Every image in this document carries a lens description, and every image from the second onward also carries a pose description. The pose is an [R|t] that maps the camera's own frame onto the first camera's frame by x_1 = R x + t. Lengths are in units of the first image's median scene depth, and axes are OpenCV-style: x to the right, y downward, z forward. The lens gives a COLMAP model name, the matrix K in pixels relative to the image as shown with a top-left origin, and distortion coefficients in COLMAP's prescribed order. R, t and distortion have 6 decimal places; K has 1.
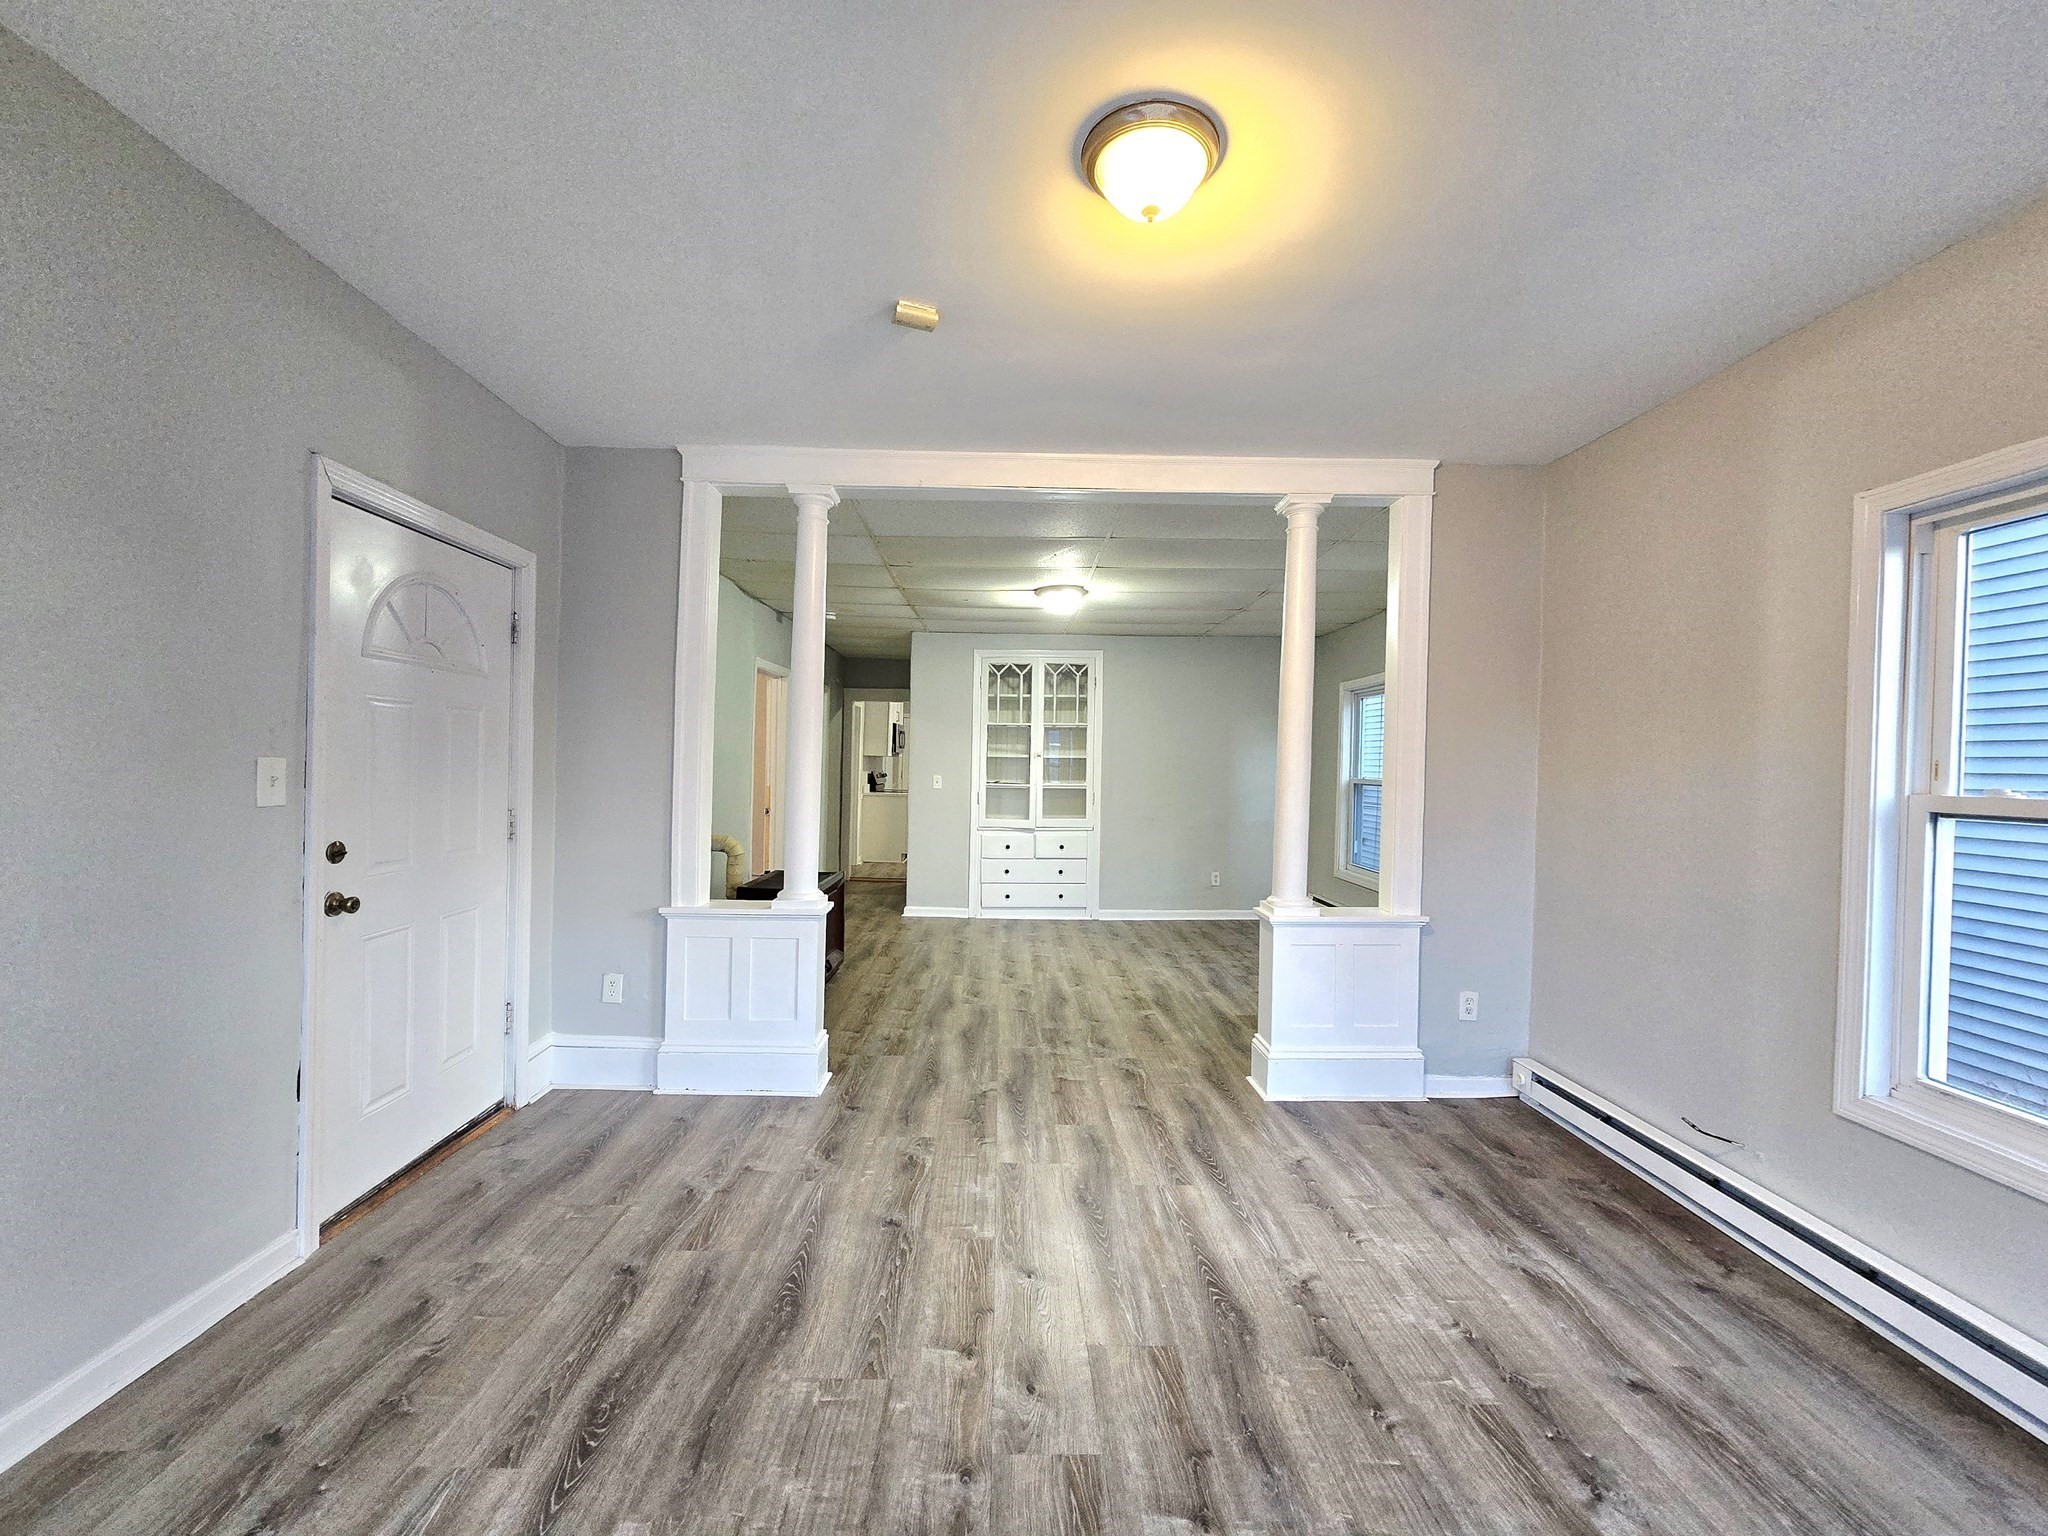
lens RADIAL K [[836.2, 0, 1020.6], [0, 836.2, 772.1], [0, 0, 1]] dist [-0.007338, 0.002112]
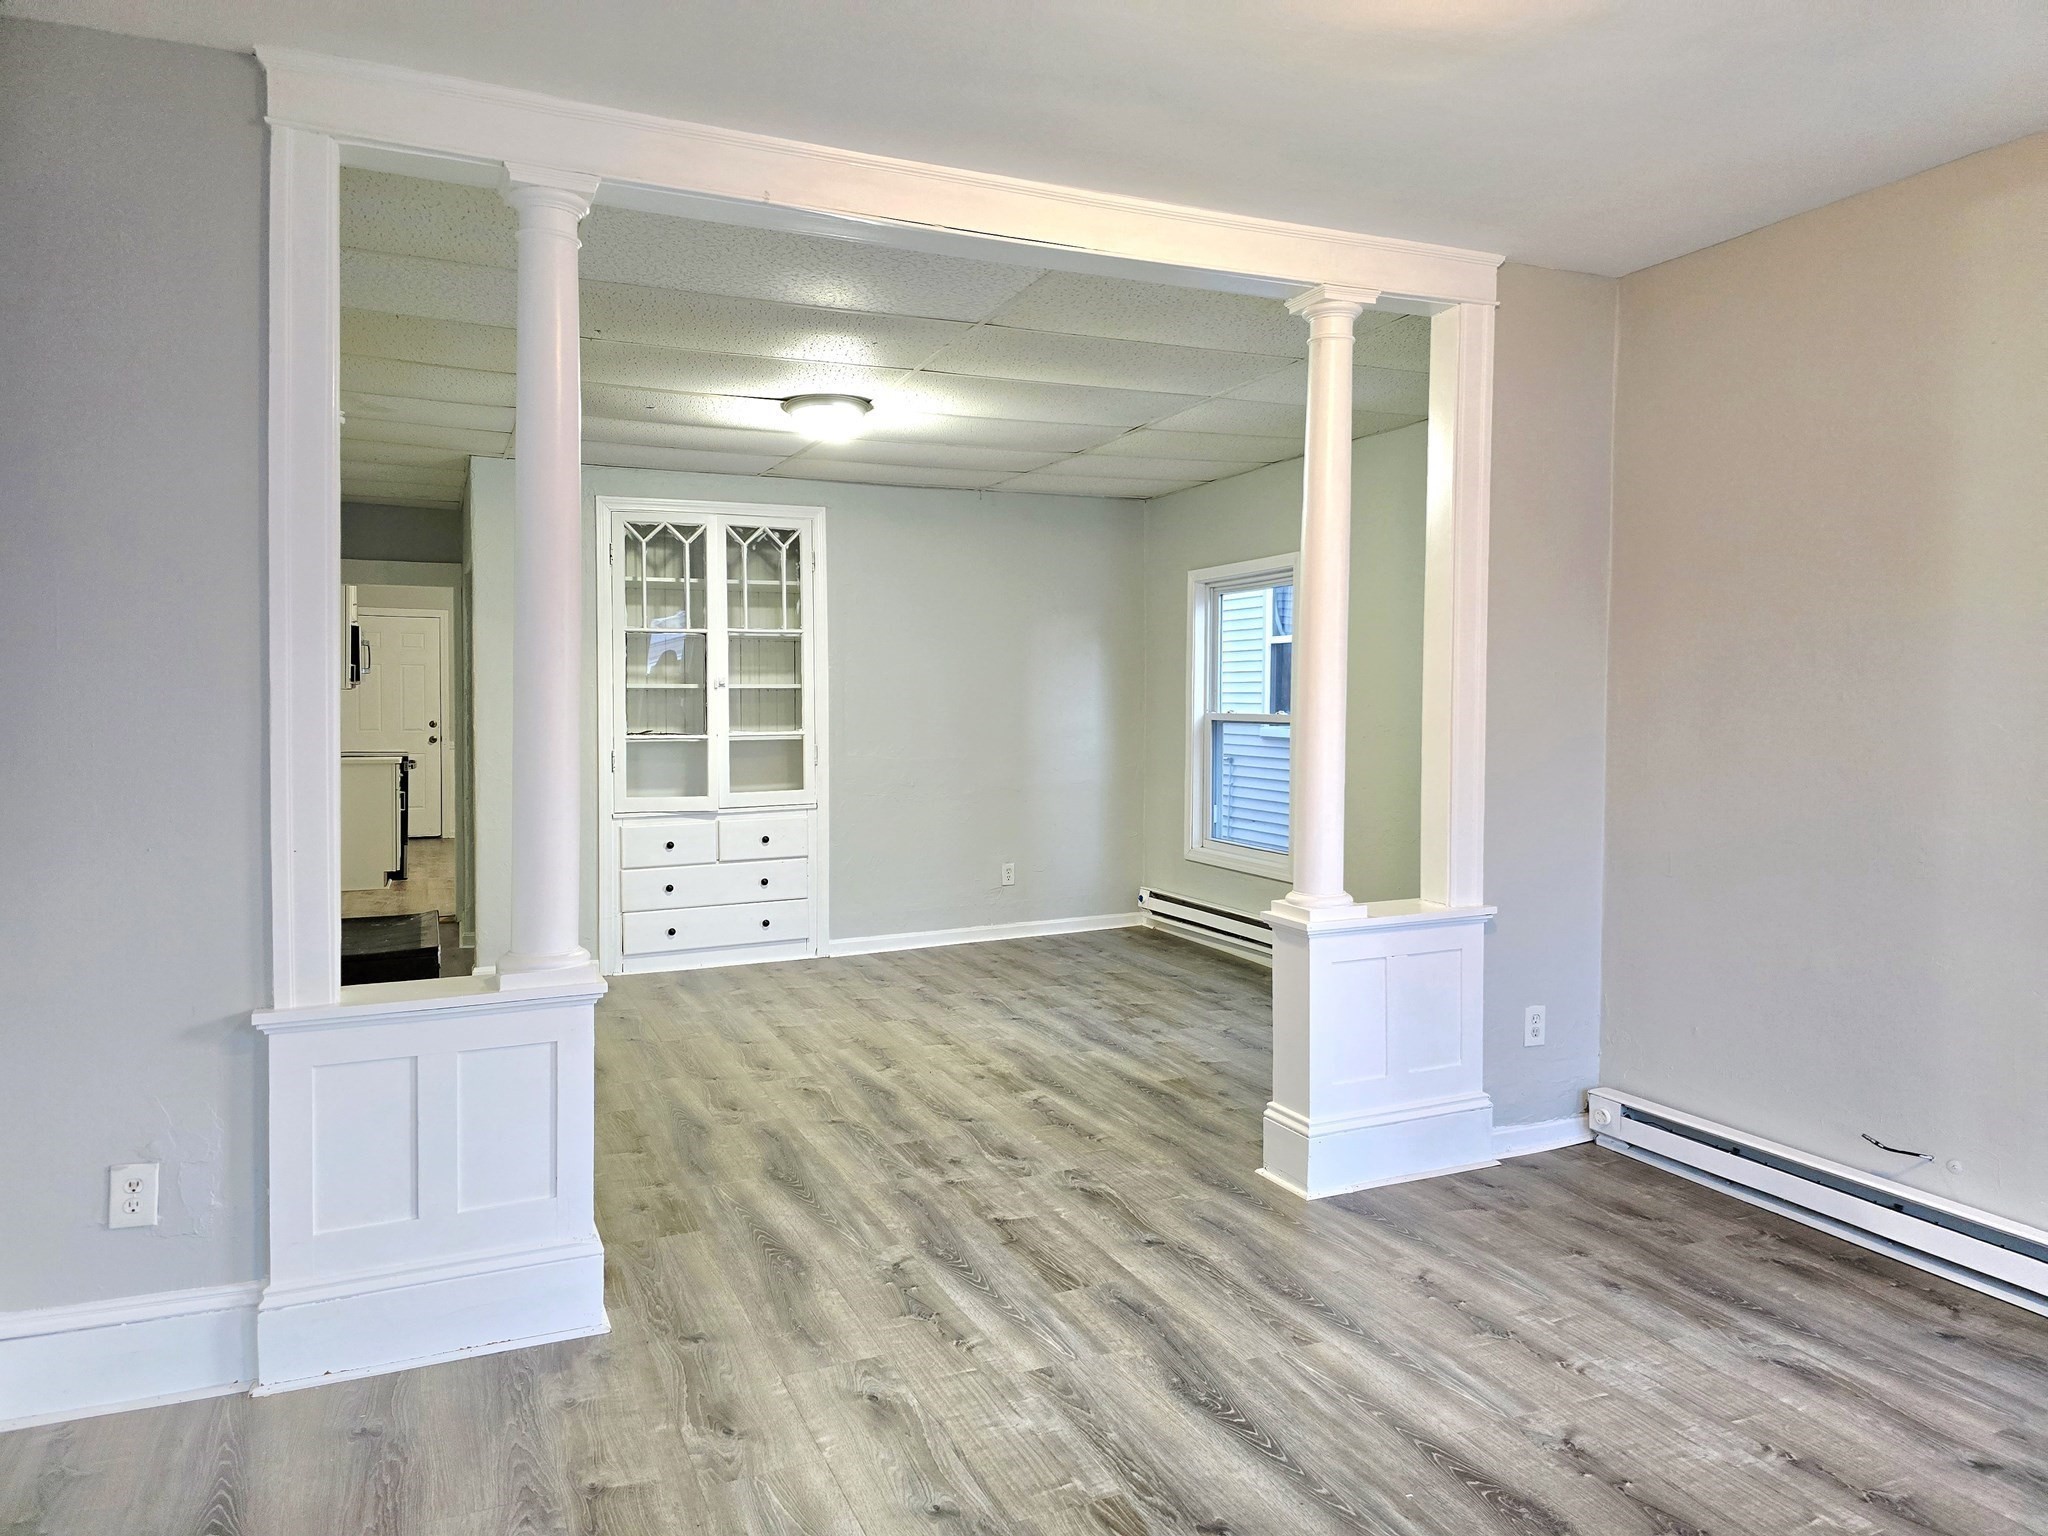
lens RADIAL K [[1365.4, 0, 1059.7], [0, 1365.4, 748.0], [0, 0, 1]] dist [0.061449, -0.054546]
pose [[0.915343, -0.031969, 0.401404, -0.302351], [0.019877, 0.999215, 0.034254, -0.008838], [-0.402184, -0.023375, 0.915260, 0.076889]]
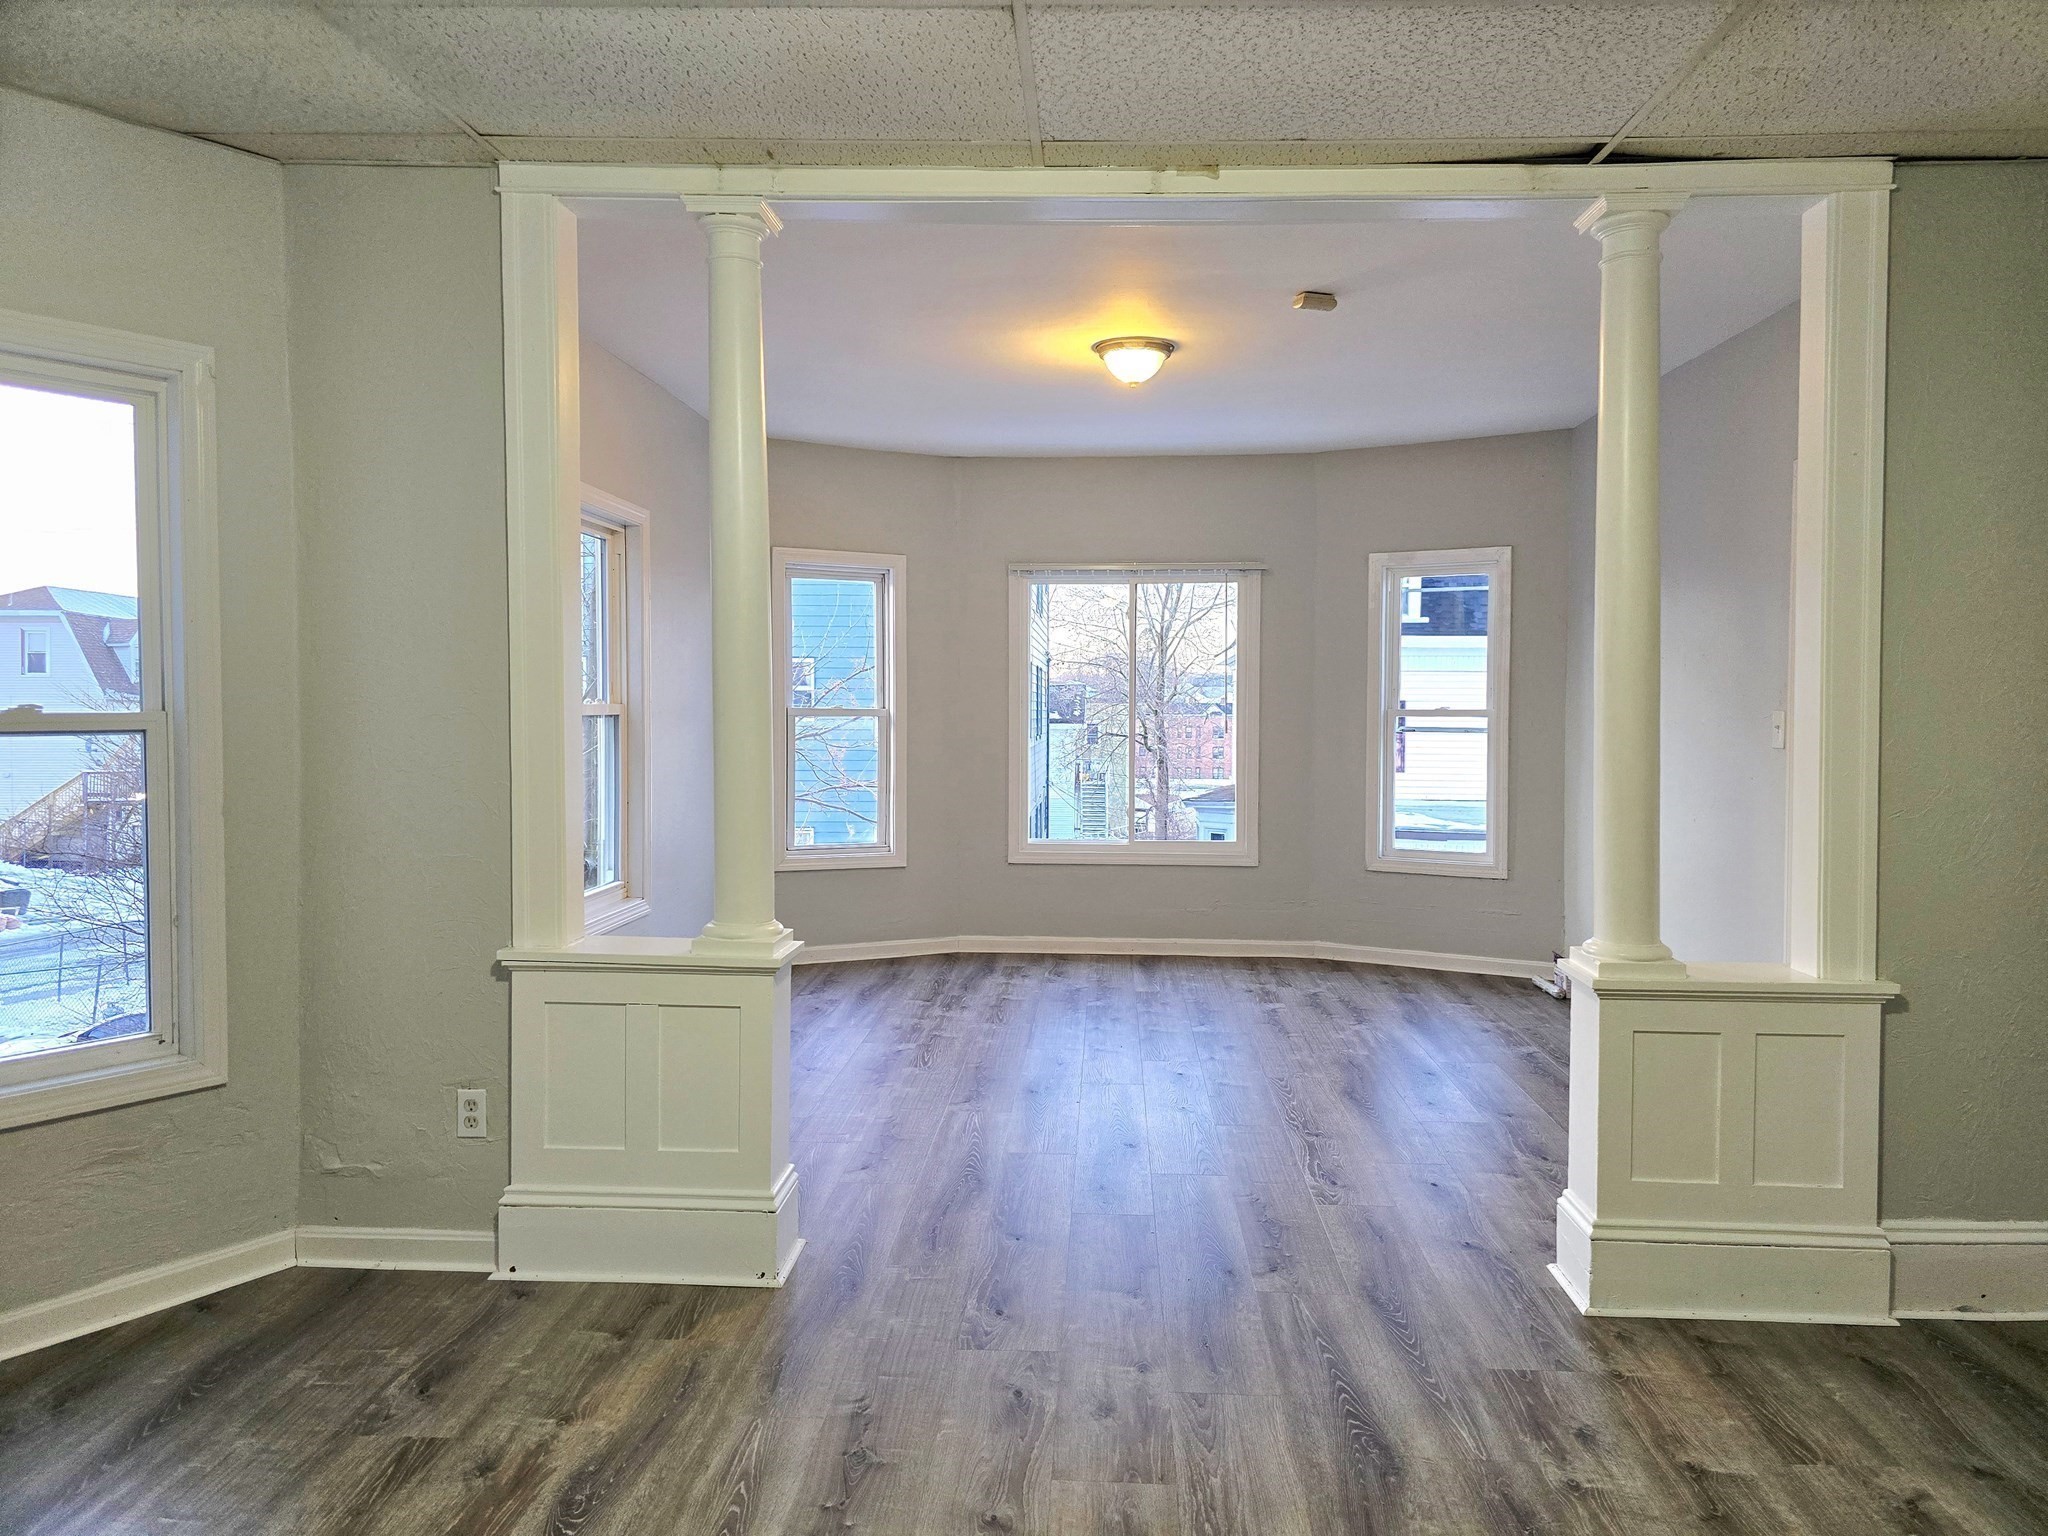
lens RADIAL K [[1365.4, 0, 1054.0], [0, 1365.4, 762.9], [0, 0, 1]] dist [0.061449, -0.054546]
pose [[-0.997628, -0.031155, 0.061384, 0.057510], [-0.027539, 0.997884, 0.058895, -0.017534], [-0.063089, 0.057065, -0.996375, 1.865668]]
